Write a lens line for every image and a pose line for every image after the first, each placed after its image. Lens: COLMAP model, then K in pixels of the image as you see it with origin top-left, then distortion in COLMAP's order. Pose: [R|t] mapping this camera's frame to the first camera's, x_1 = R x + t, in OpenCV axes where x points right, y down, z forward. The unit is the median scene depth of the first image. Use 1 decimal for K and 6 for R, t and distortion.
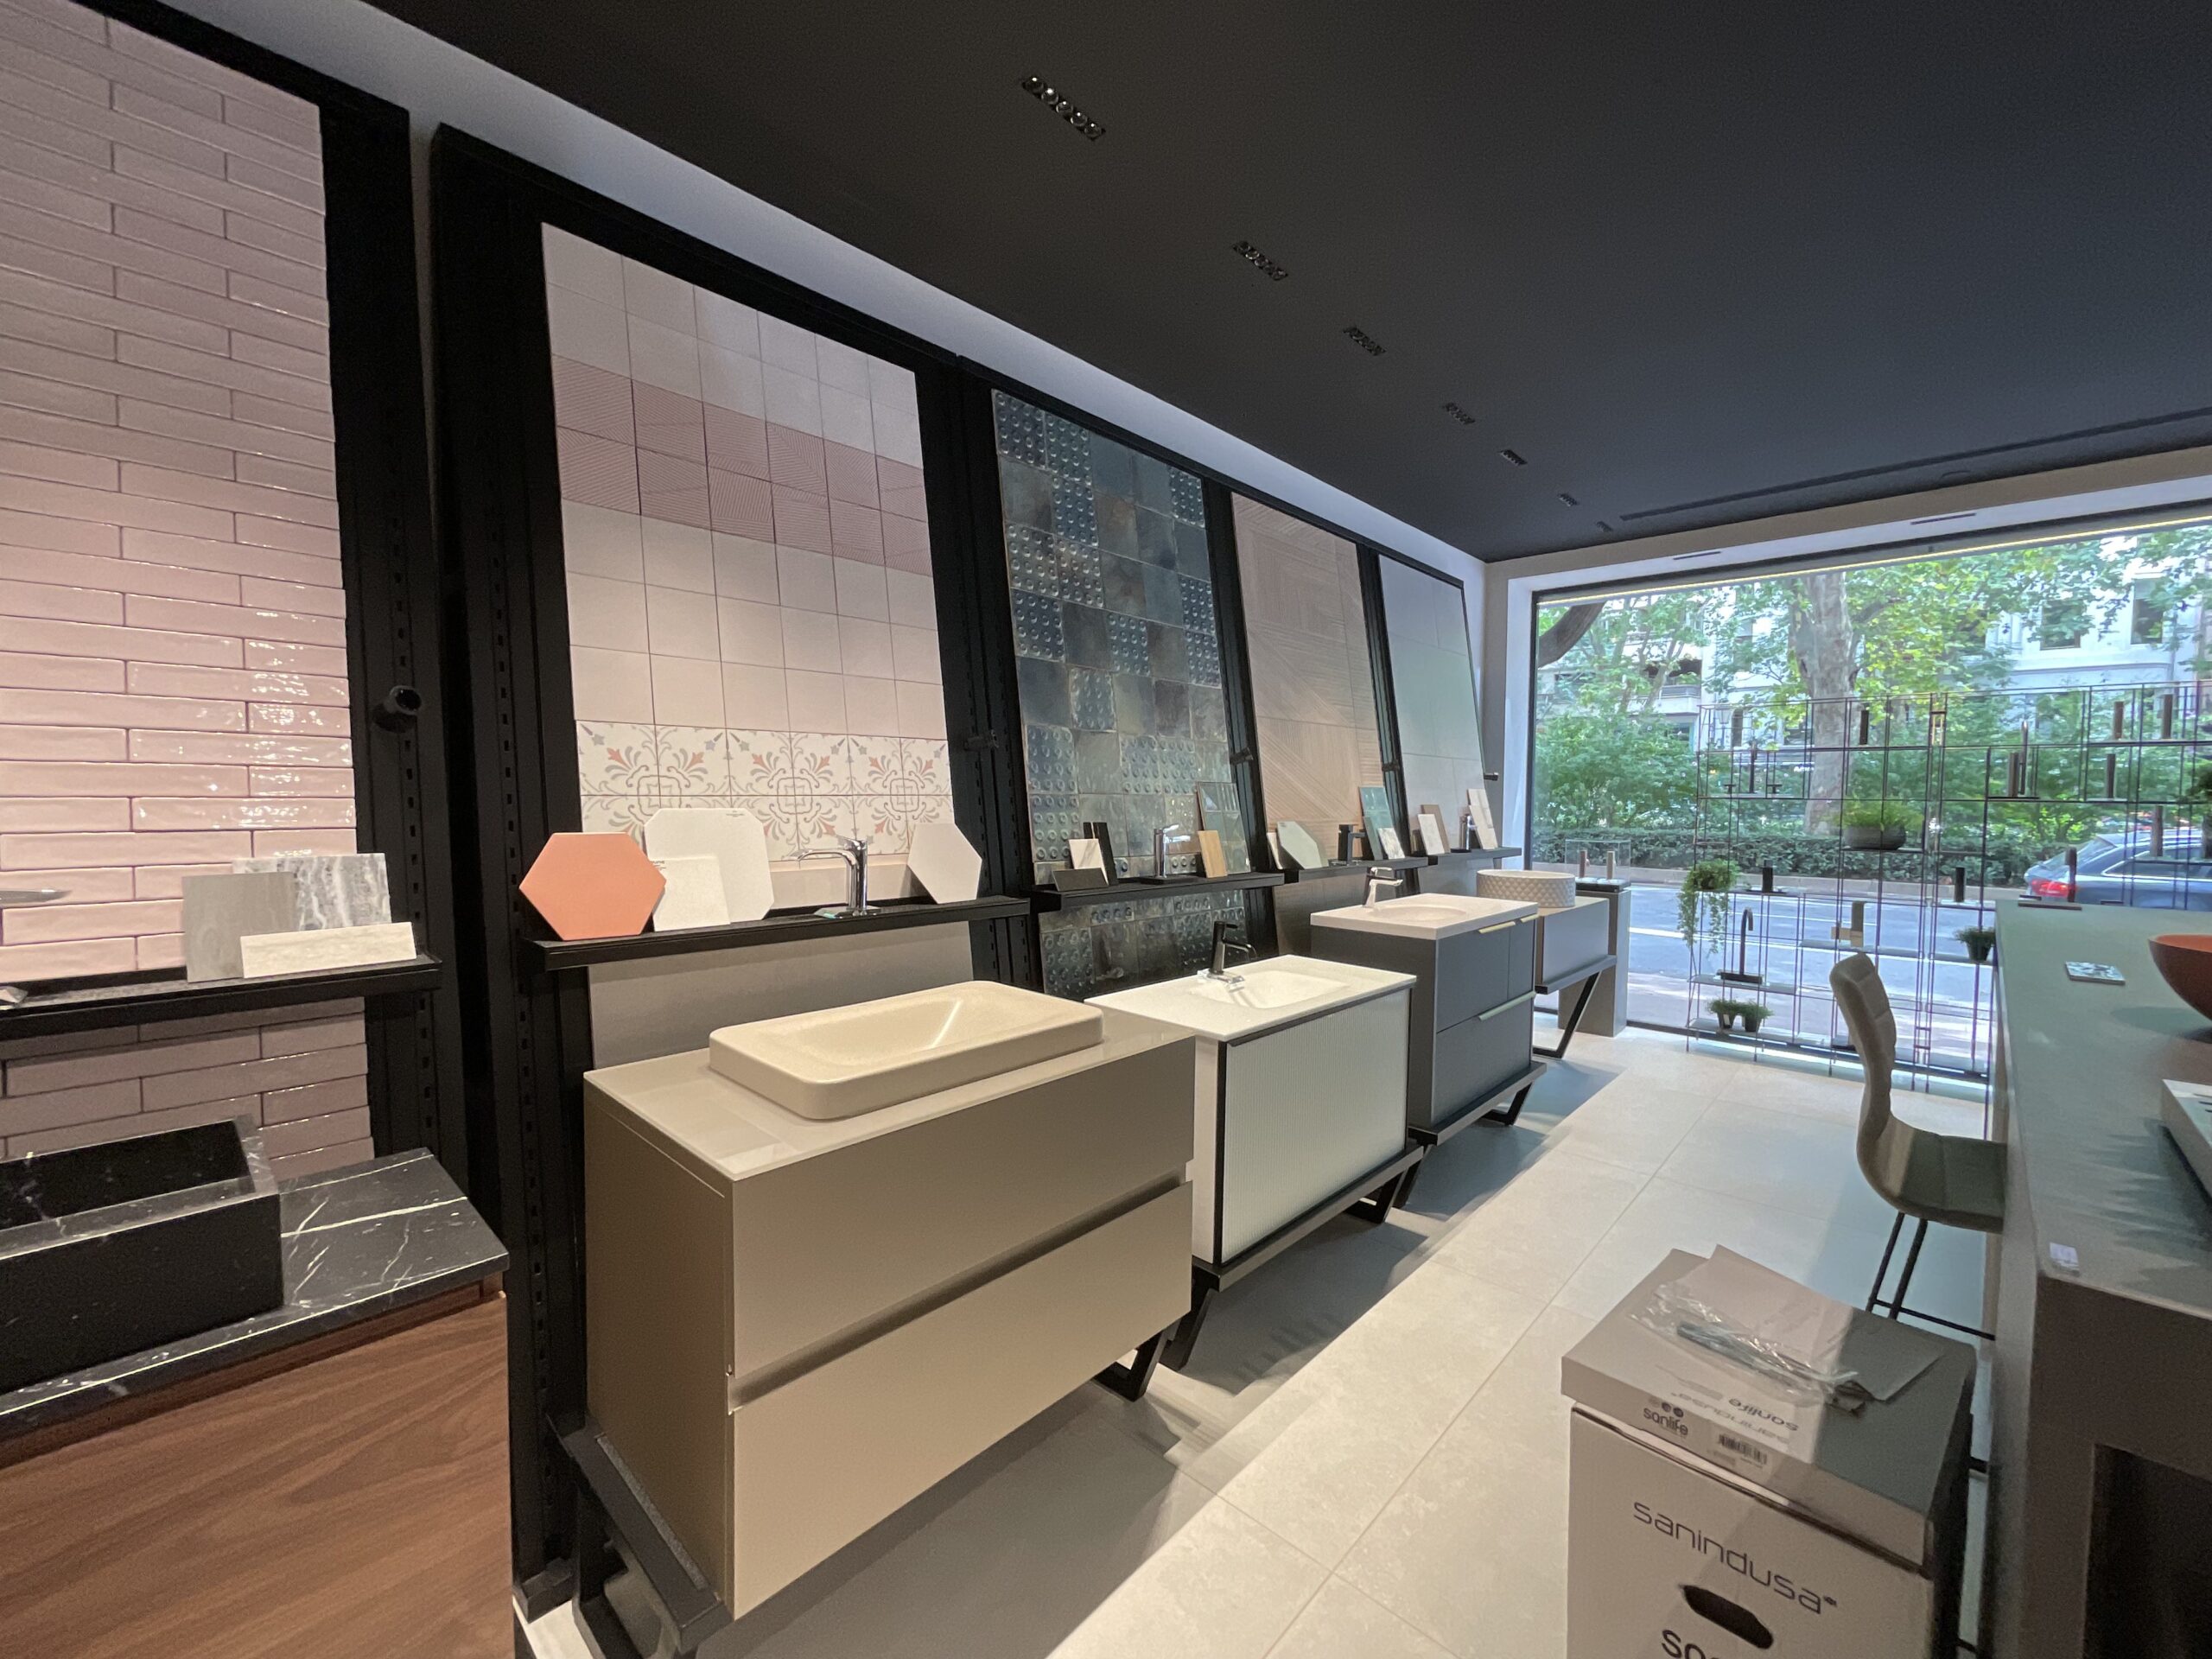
lens RADIAL K [[906.4, 0, 1112.4], [0, 906.4, 828.8], [0, 0, 1]] dist [-0.004735, 0.003132]
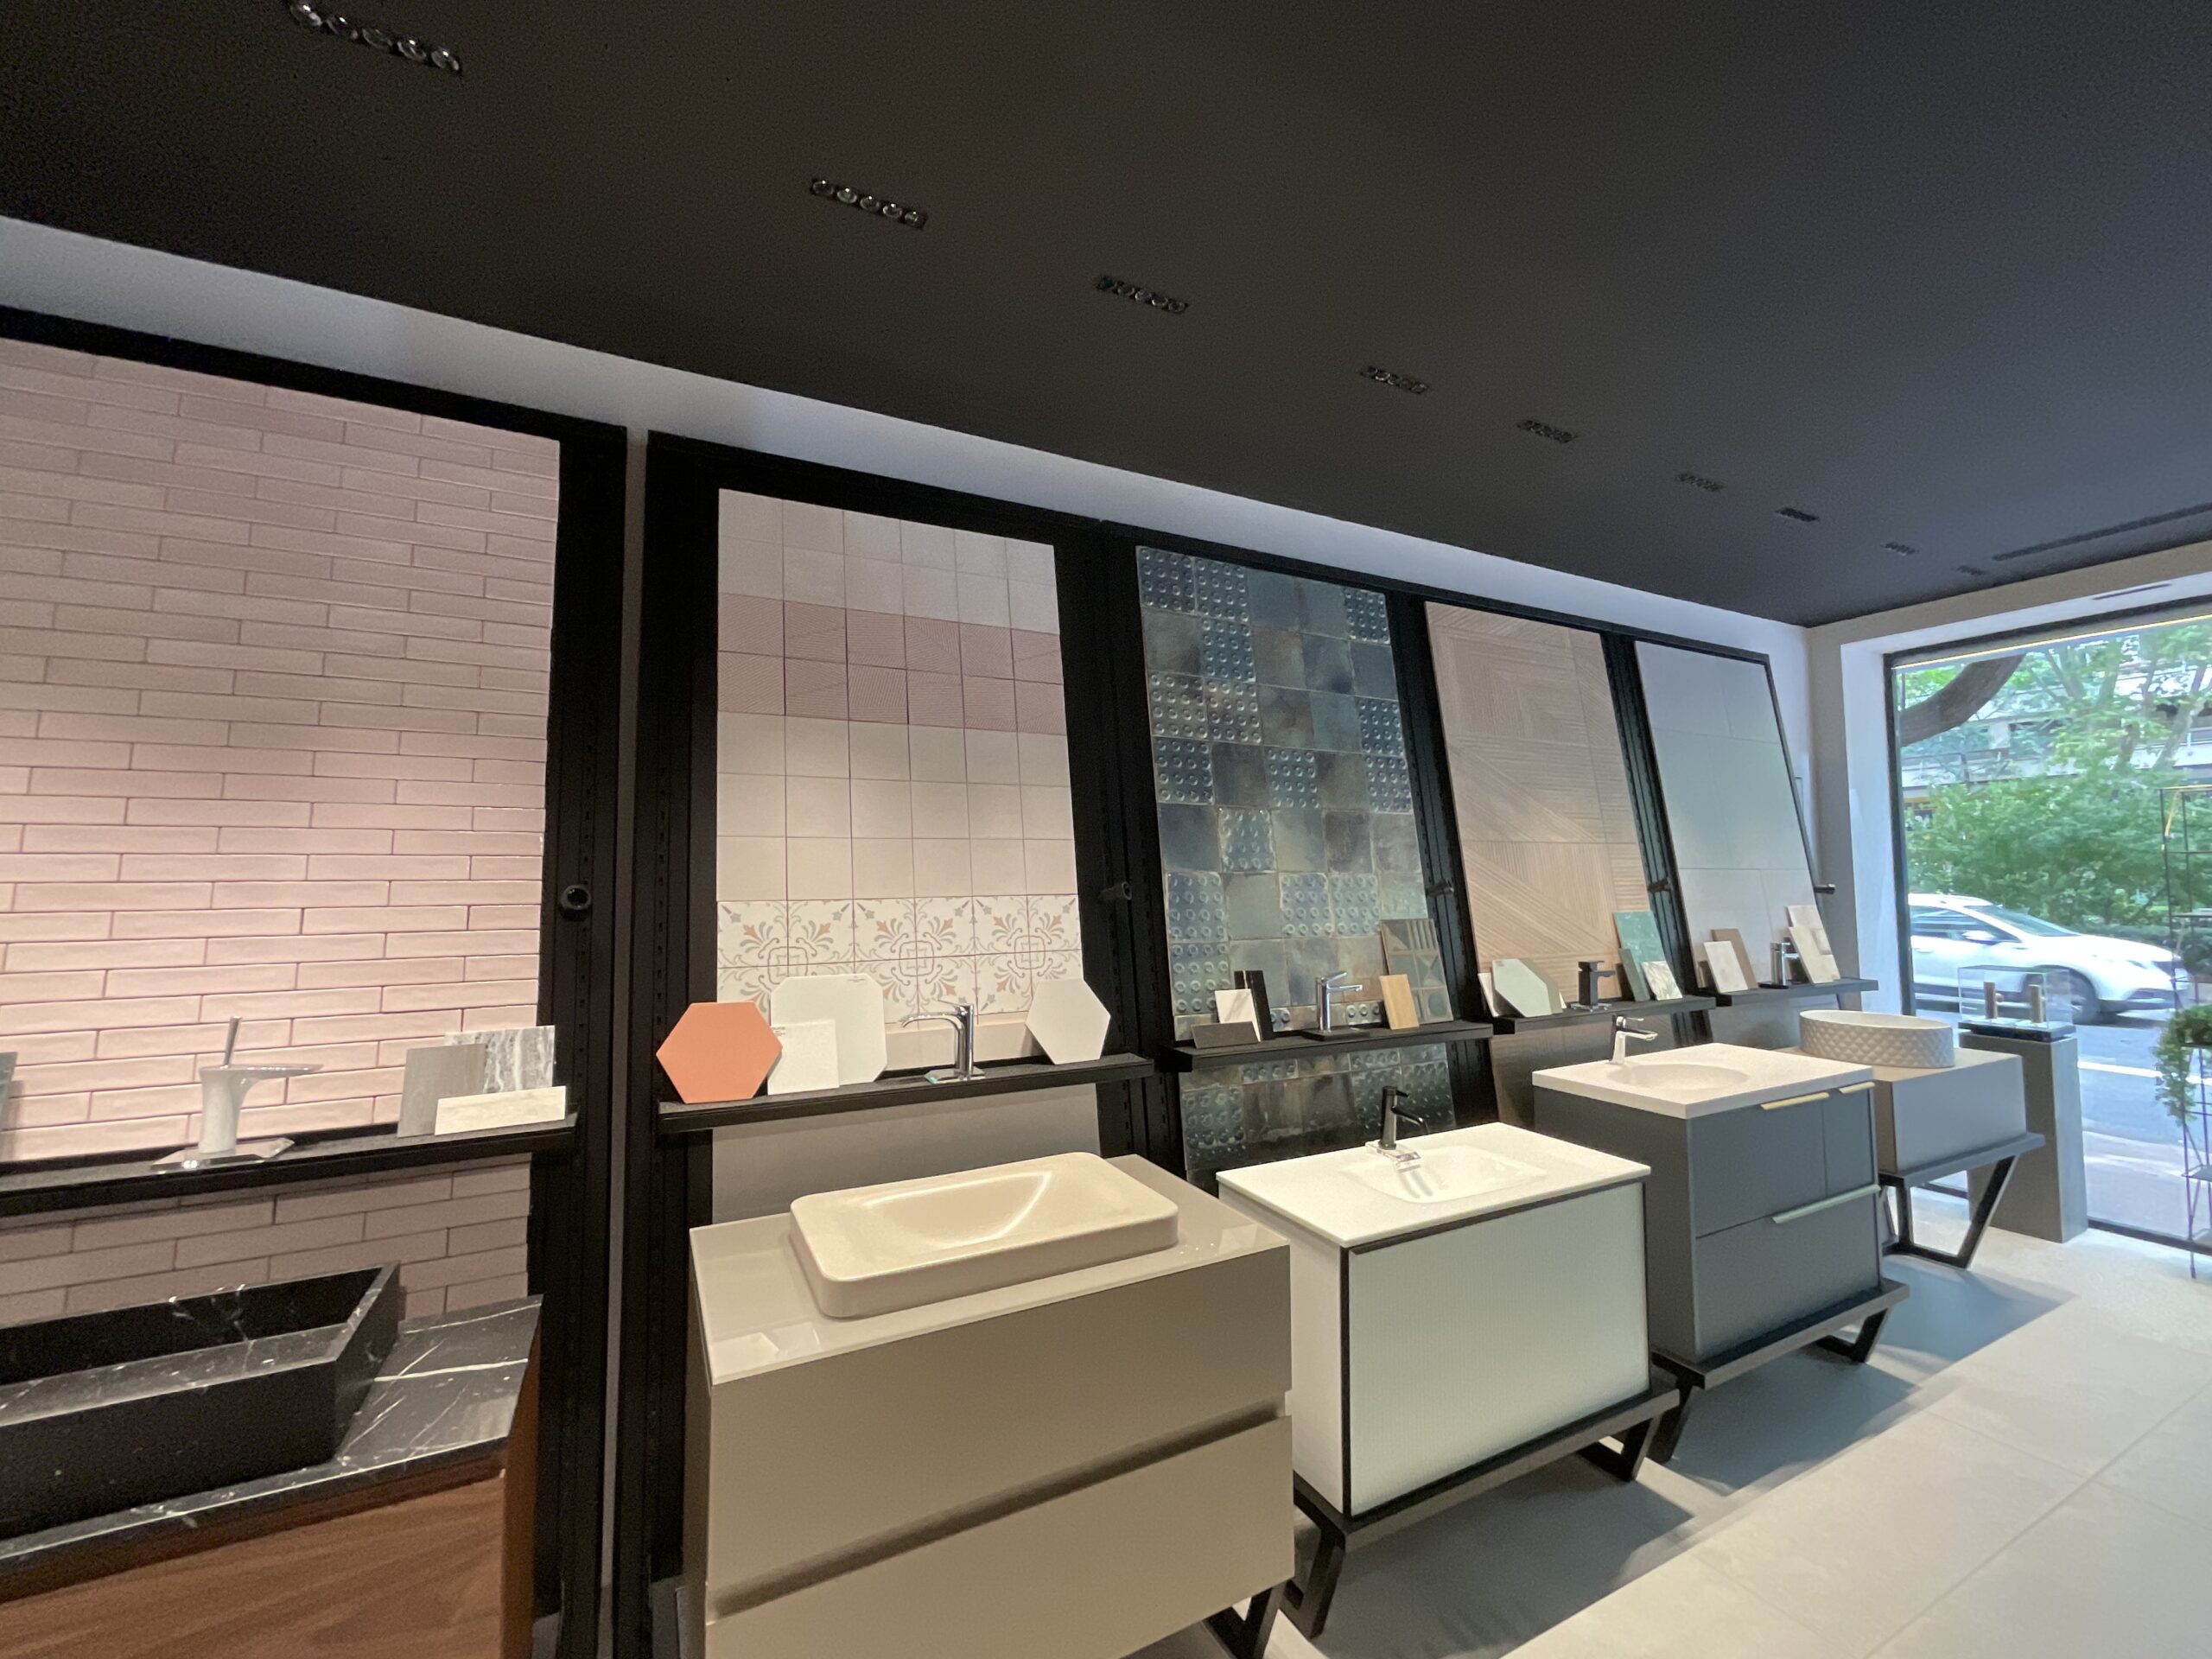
lens RADIAL K [[901.9, 0, 1110.1], [0, 901.9, 826.4], [0, 0, 1]] dist [-0.001548, 0.000353]
pose [[0.940575, -0.035431, -0.337733, 0.174974], [0.001942, 0.995087, -0.098984, -0.066777], [0.339581, 0.092446, 0.936023, 0.058580]]
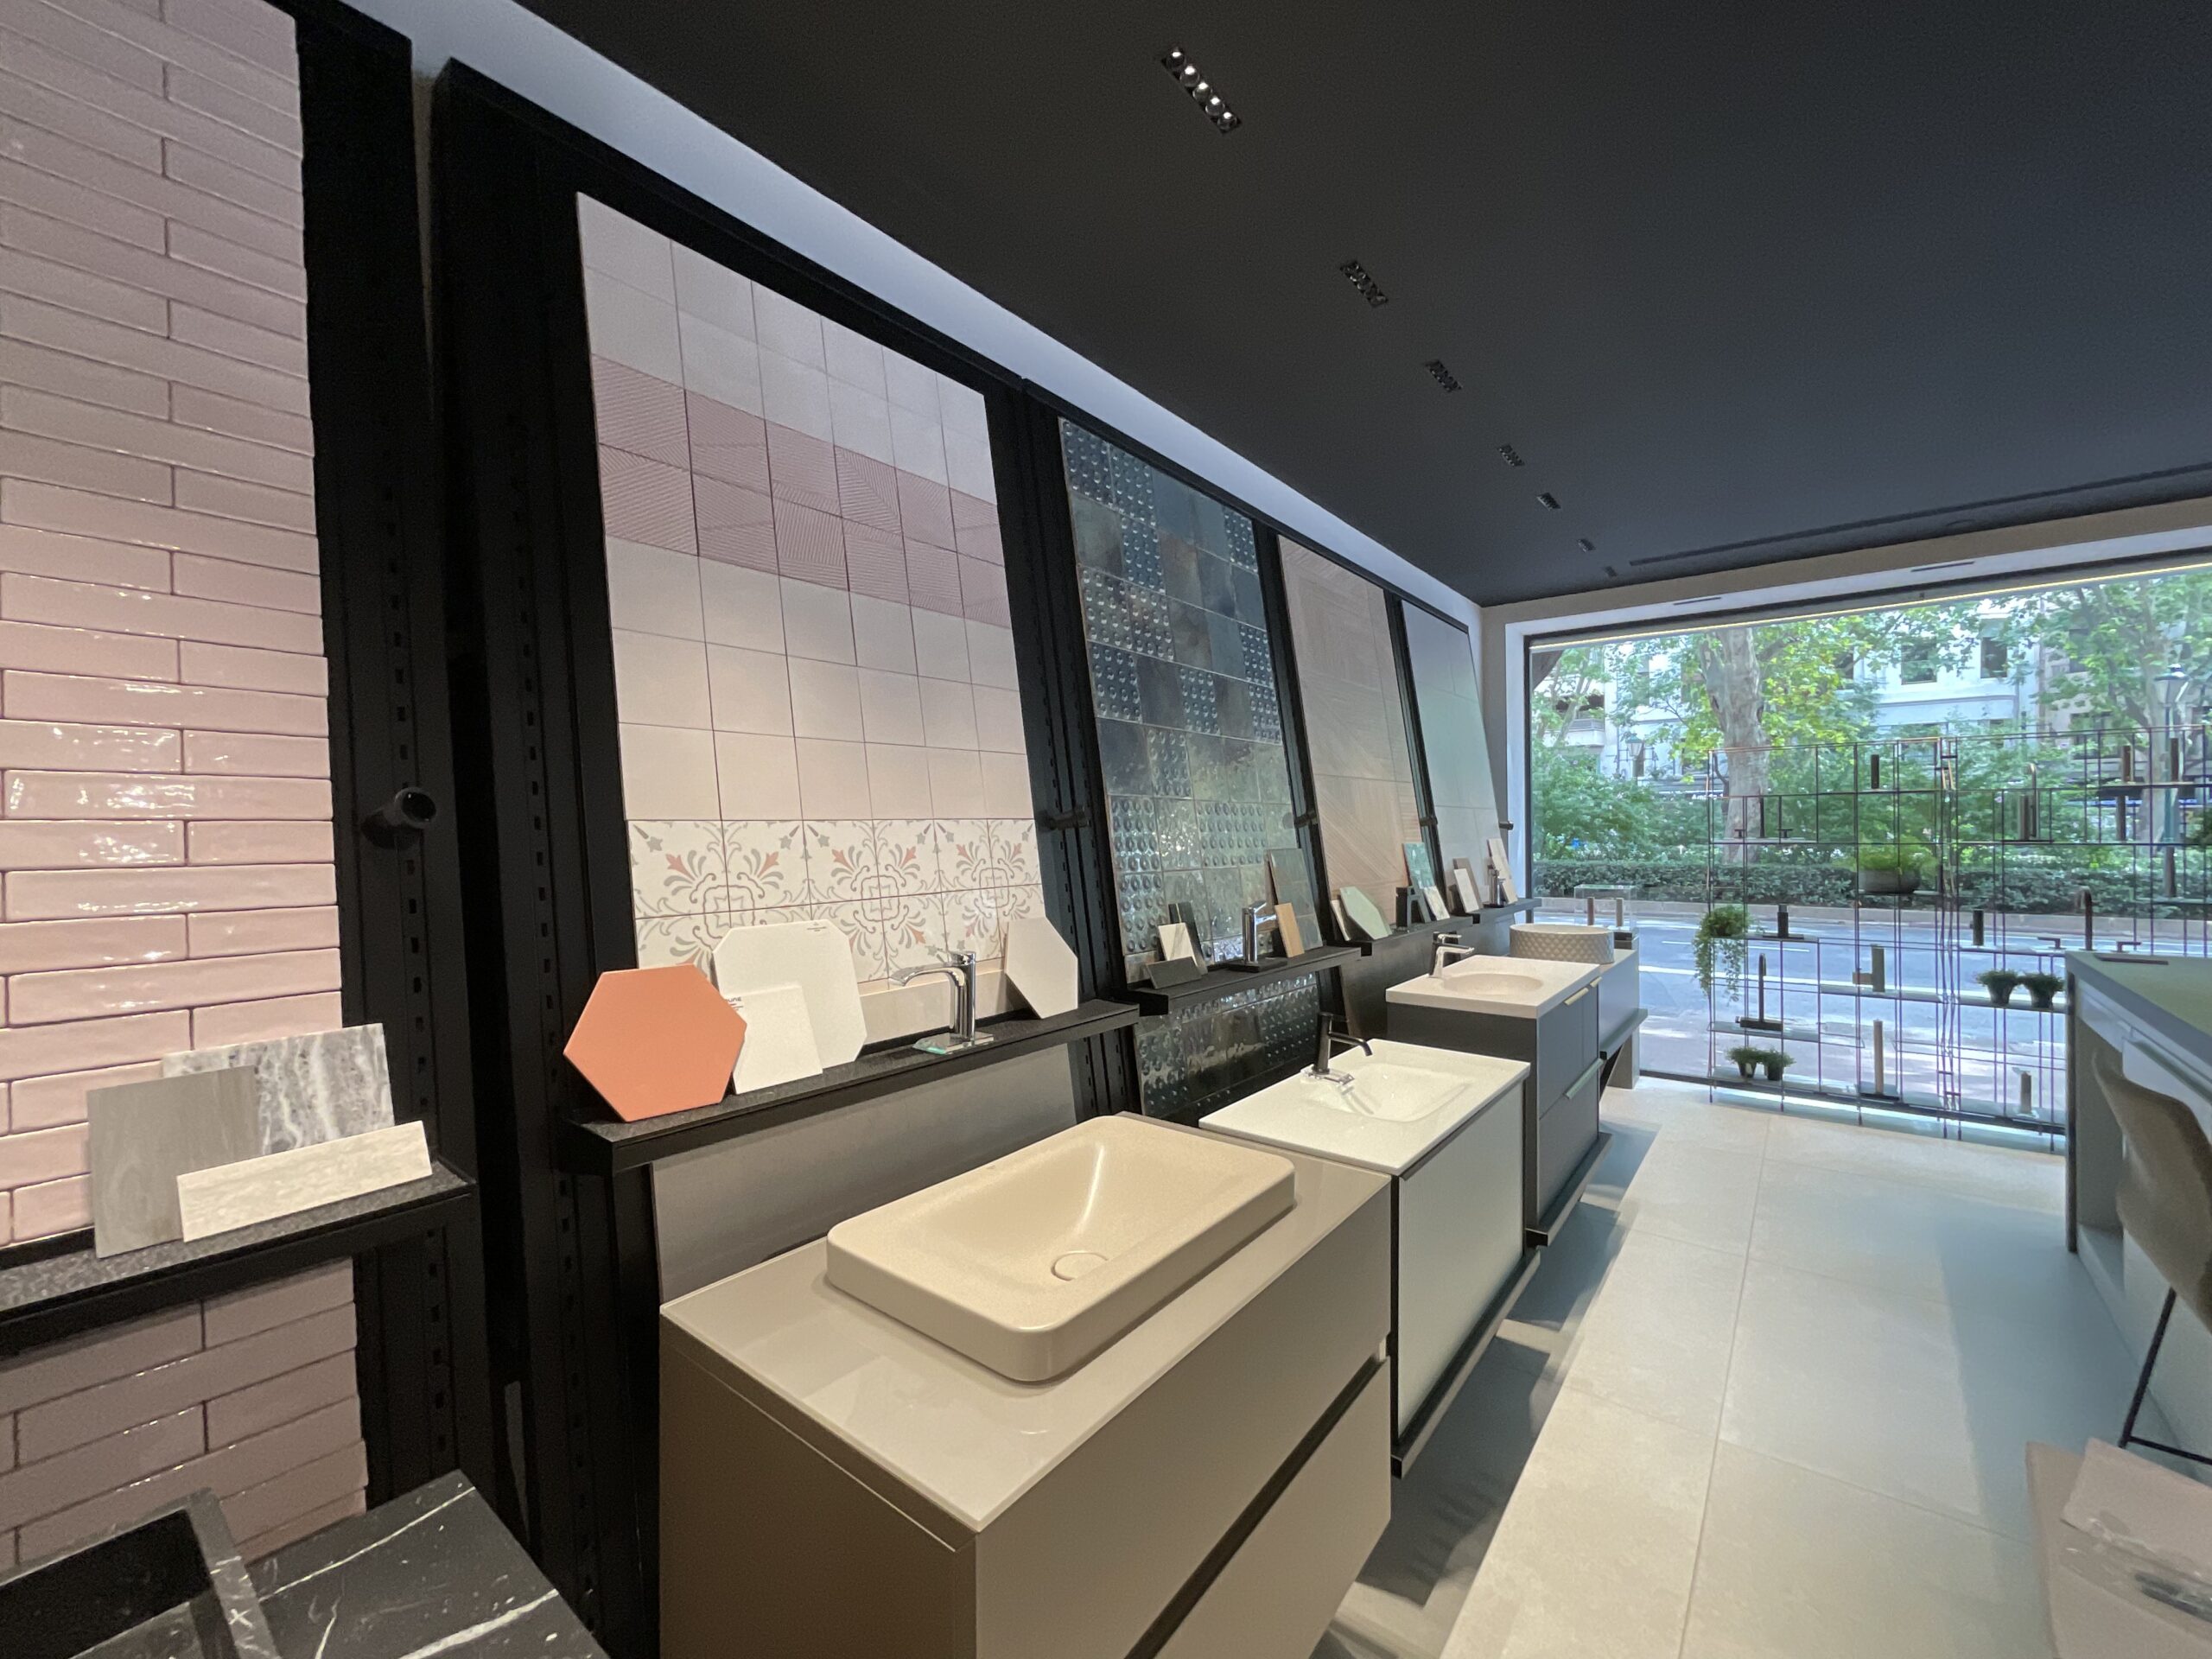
lens RADIAL K [[901.9, 0, 1110.1], [0, 901.9, 826.4], [0, 0, 1]] dist [-0.001548, 0.000353]
pose [[0.996247, -0.018562, 0.084541, -0.165499], [0.022081, 0.998920, -0.040882, -0.049461], [-0.083691, 0.042595, 0.995581, 0.135760]]
